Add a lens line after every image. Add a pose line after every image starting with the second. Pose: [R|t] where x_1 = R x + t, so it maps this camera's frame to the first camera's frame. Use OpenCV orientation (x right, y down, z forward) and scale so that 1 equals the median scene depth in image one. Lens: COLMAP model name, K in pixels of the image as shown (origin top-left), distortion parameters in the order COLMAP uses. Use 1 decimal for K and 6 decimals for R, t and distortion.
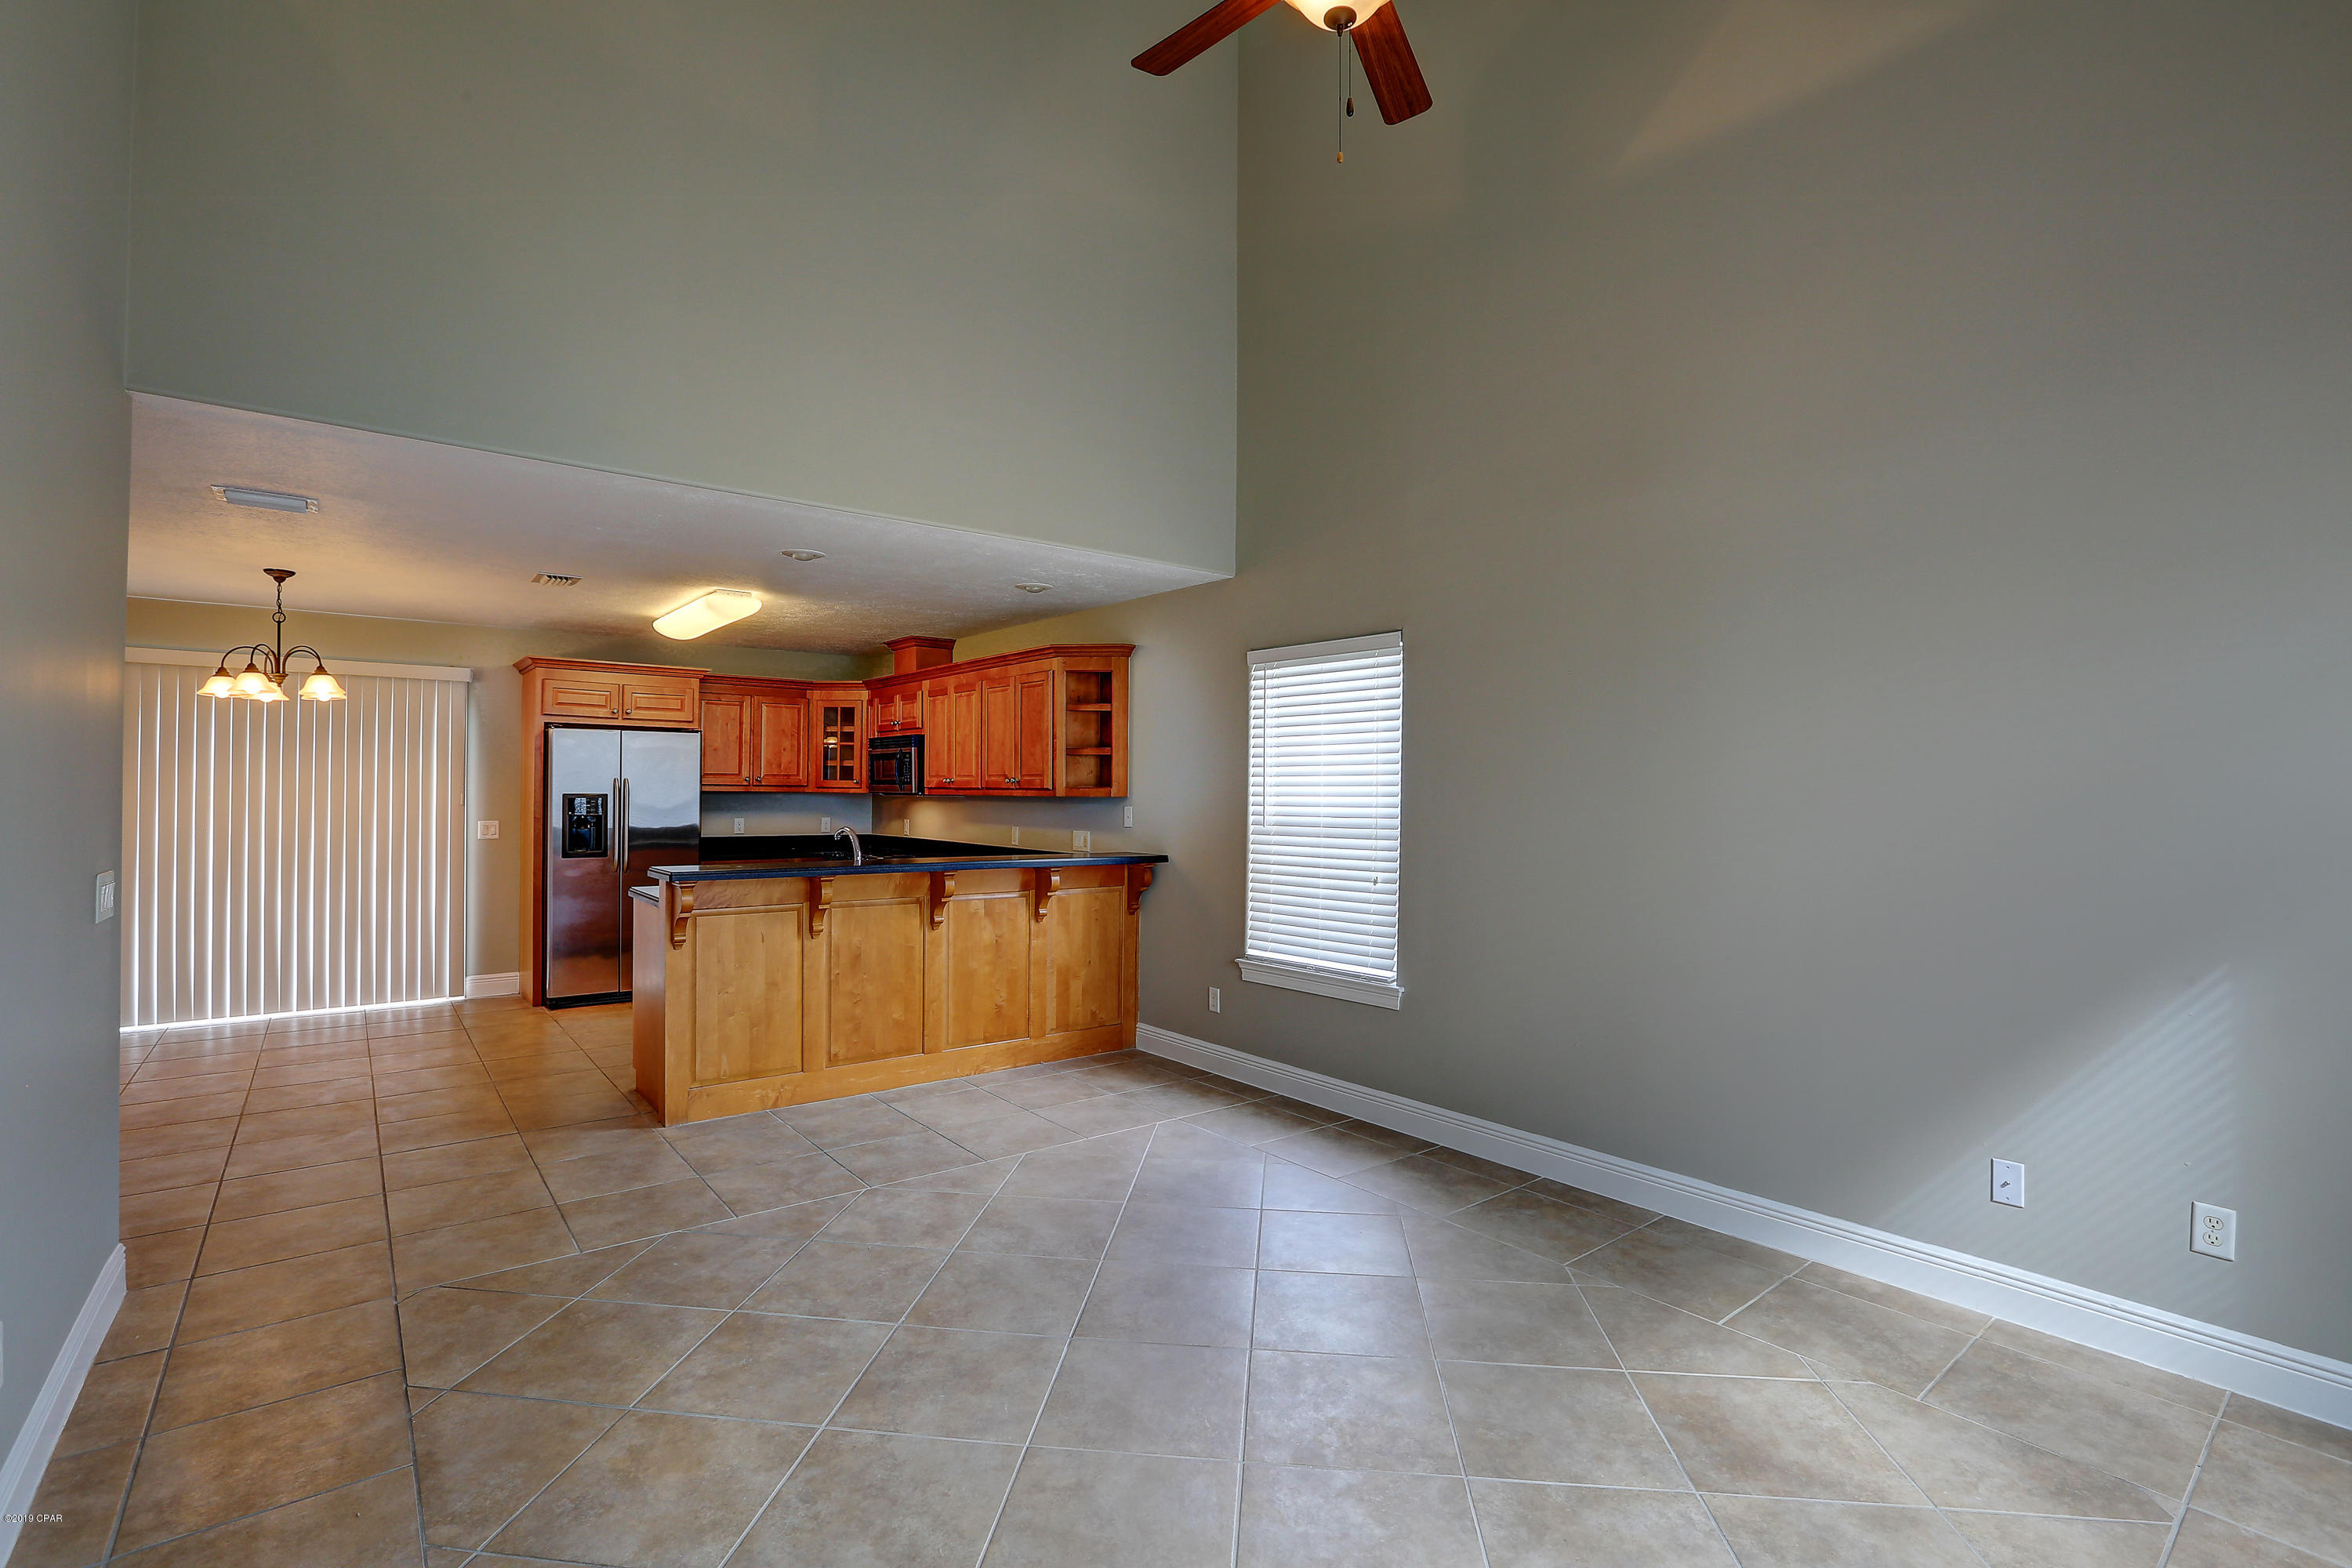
lens RADIAL K [[1069.0, 0, 1171.9], [0, 1069.0, 782.4], [0, 0, 1]] dist [-0.044676, 0.012812]
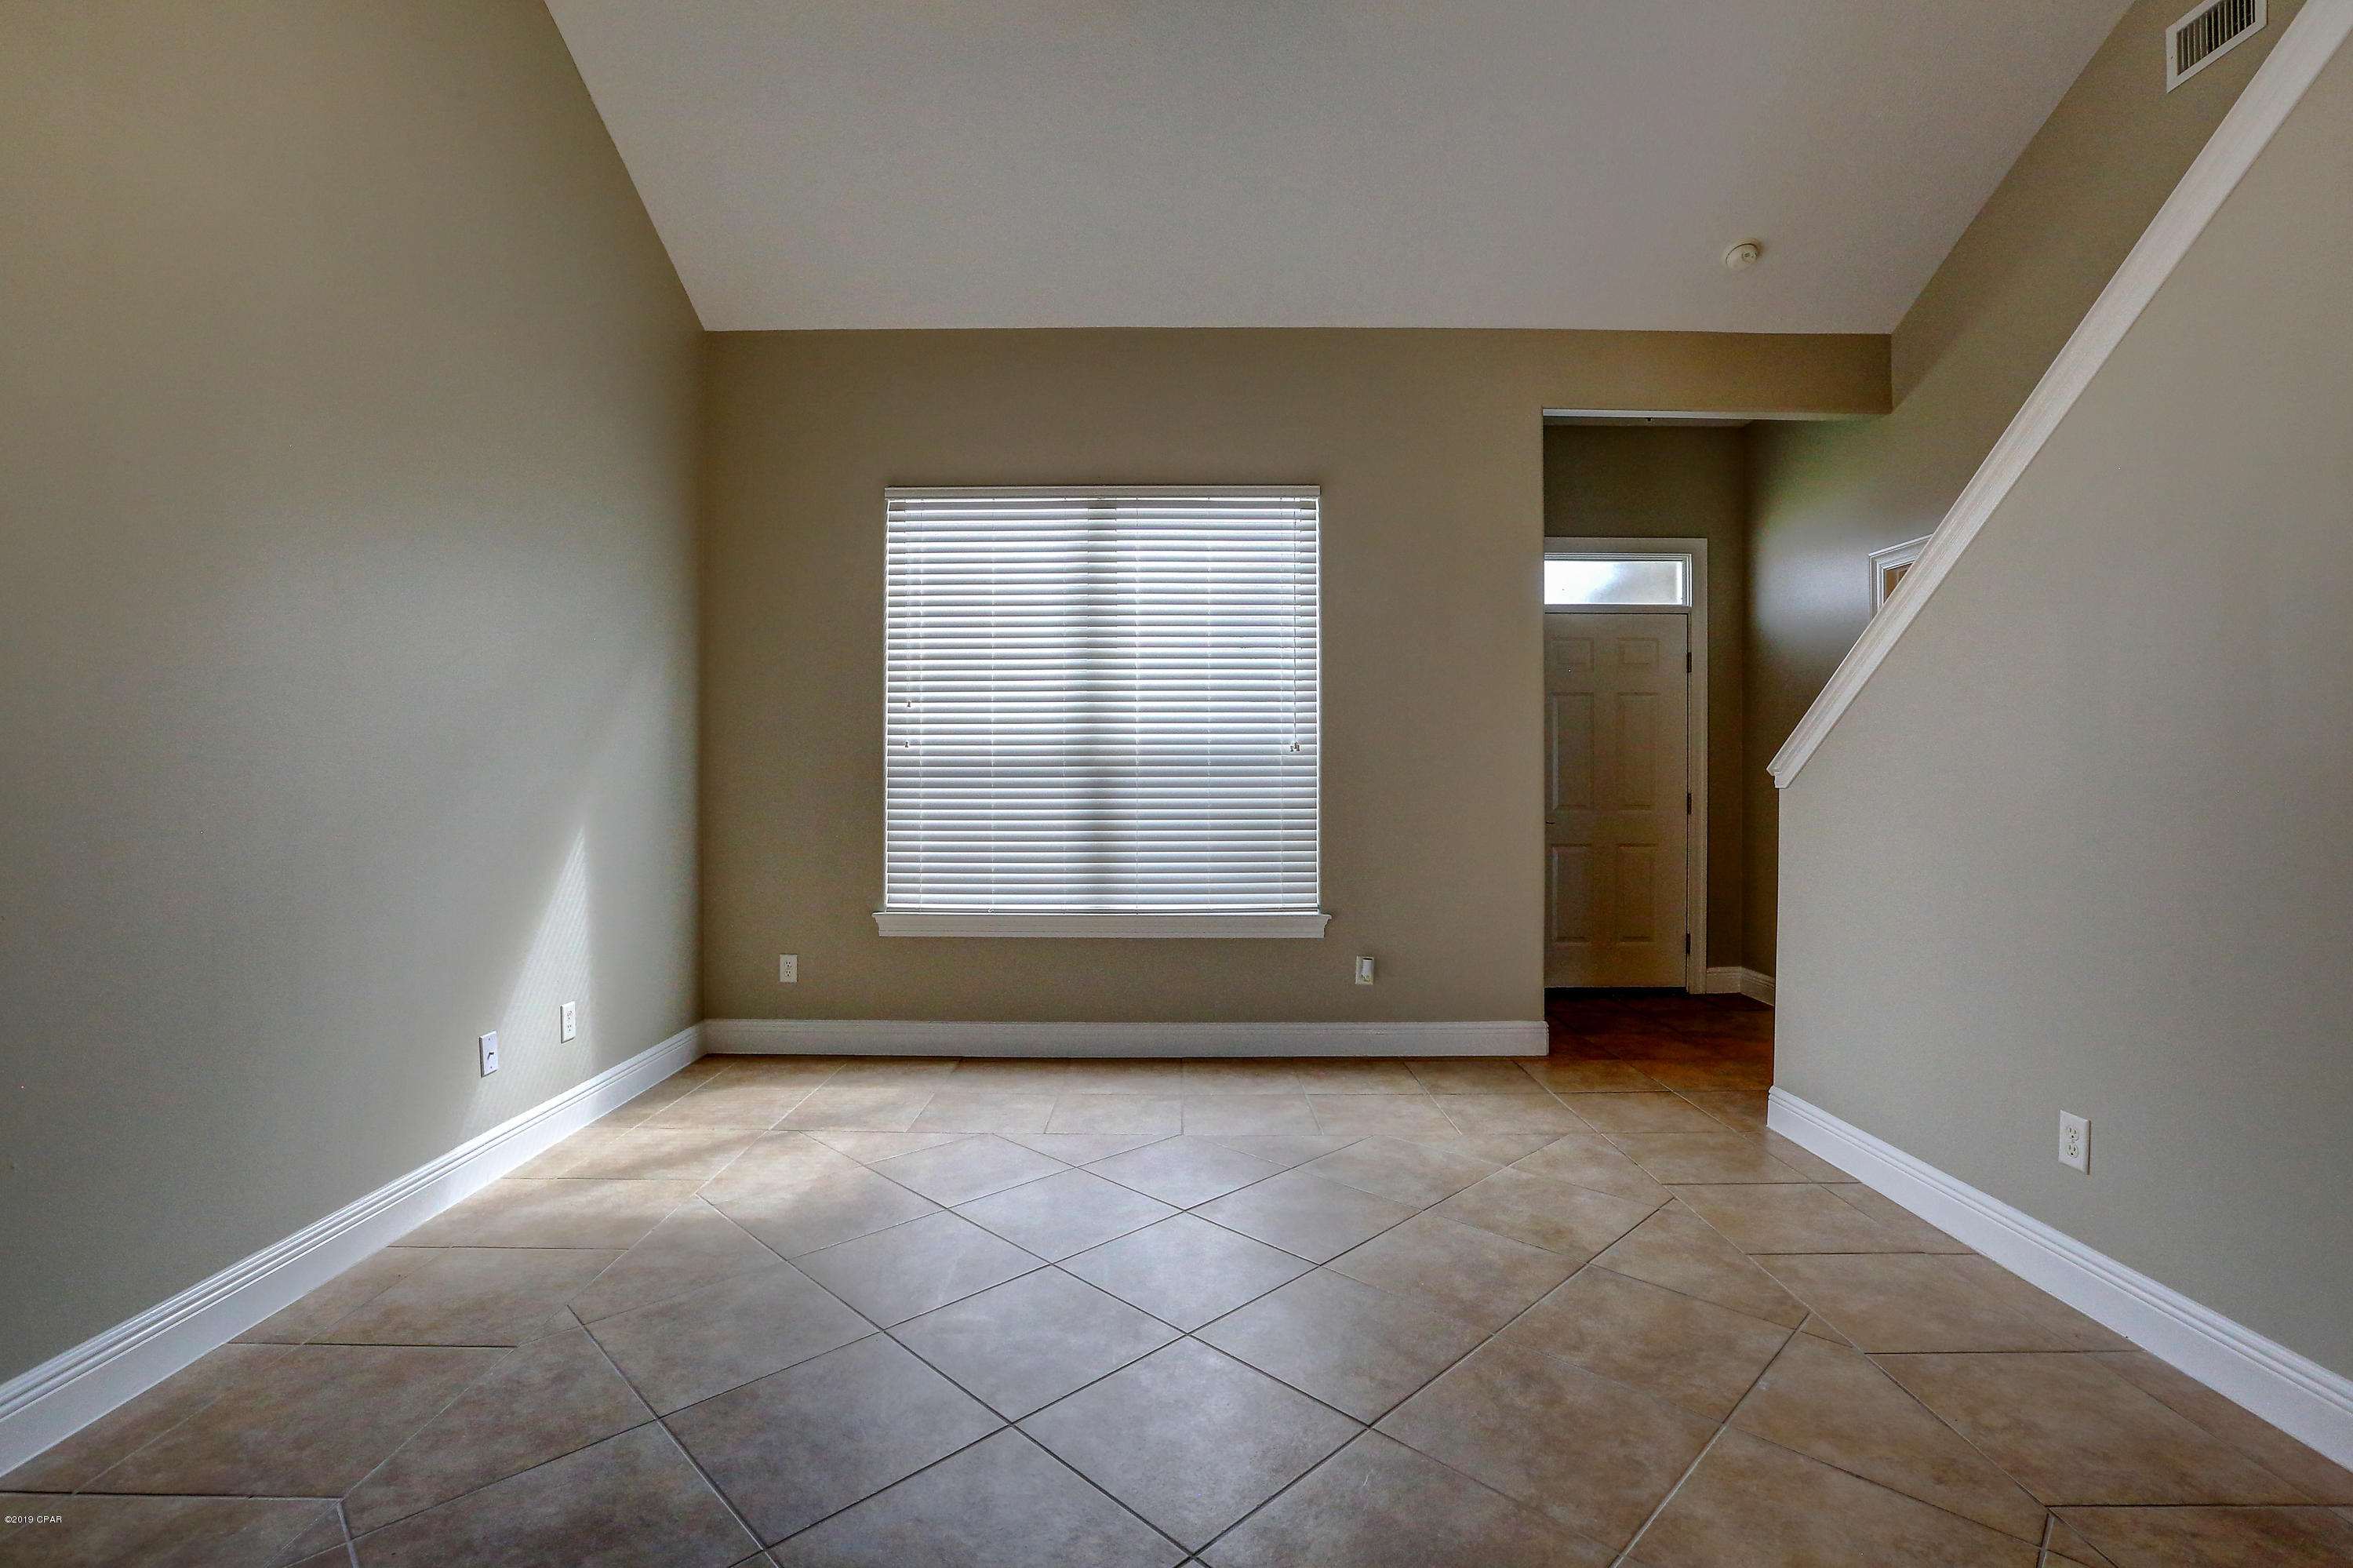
lens RADIAL K [[1069.5, 0, 1172.4], [0, 1069.5, 782.4], [0, 0, 1]] dist [-0.044676, 0.012812]
pose [[-0.780762, -0.011496, 0.624723, -0.238287], [-0.011952, 0.999923, 0.003464, 0.050433], [-0.624714, -0.004763, -0.780839, 0.783335]]
